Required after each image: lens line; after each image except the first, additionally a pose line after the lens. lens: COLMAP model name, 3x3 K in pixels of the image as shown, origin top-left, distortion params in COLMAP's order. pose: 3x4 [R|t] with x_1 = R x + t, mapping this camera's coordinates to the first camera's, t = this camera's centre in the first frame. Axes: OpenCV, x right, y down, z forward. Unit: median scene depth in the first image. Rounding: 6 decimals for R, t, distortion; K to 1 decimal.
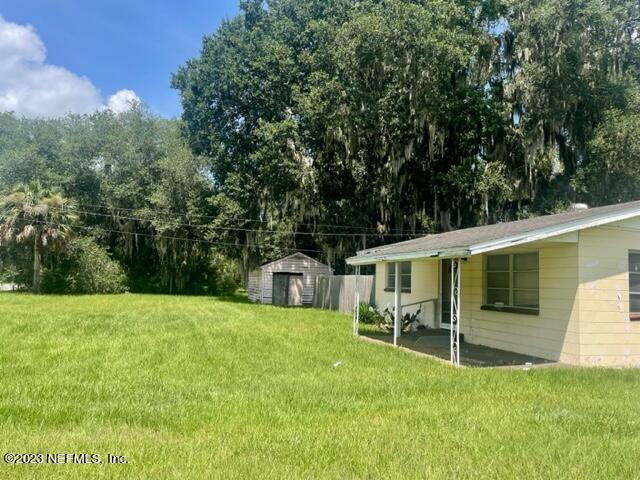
lens RADIAL K [[479.0, 0, 320.0], [0, 479.0, 240.0], [0, 0, 1]] dist [0.043422, -0.003728]
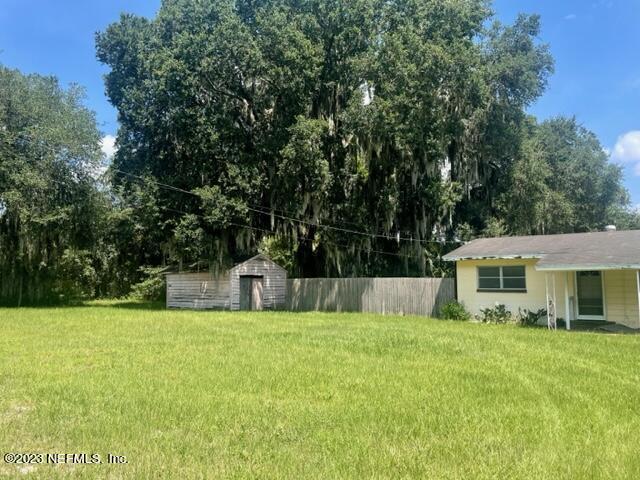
lens RADIAL K [[479.0, 0, 320.0], [0, 479.0, 240.0], [0, 0, 1]] dist [0.043422, -0.003728]
pose [[0.812123, 0.020243, 0.583135, -0.636785], [-0.026631, 0.999642, 0.002386, -0.008091], [-0.582879, -0.017468, 0.812372, 0.205150]]
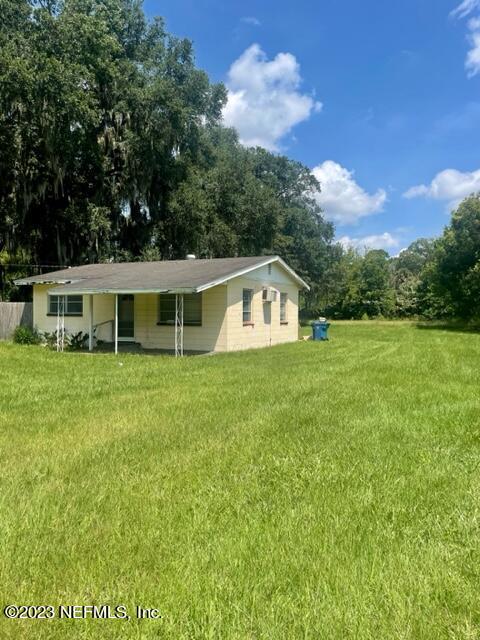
lens RADIAL K [[479.0, 0, 240.0], [0, 479.0, 320.0], [0, 0, 1]] dist [0.043422, -0.003728]
pose [[0.689009, -0.038682, 0.723720, -0.292981], [-0.049508, 0.993730, 0.100248, -0.018223], [-0.723060, -0.104902, 0.682774, -0.108283]]
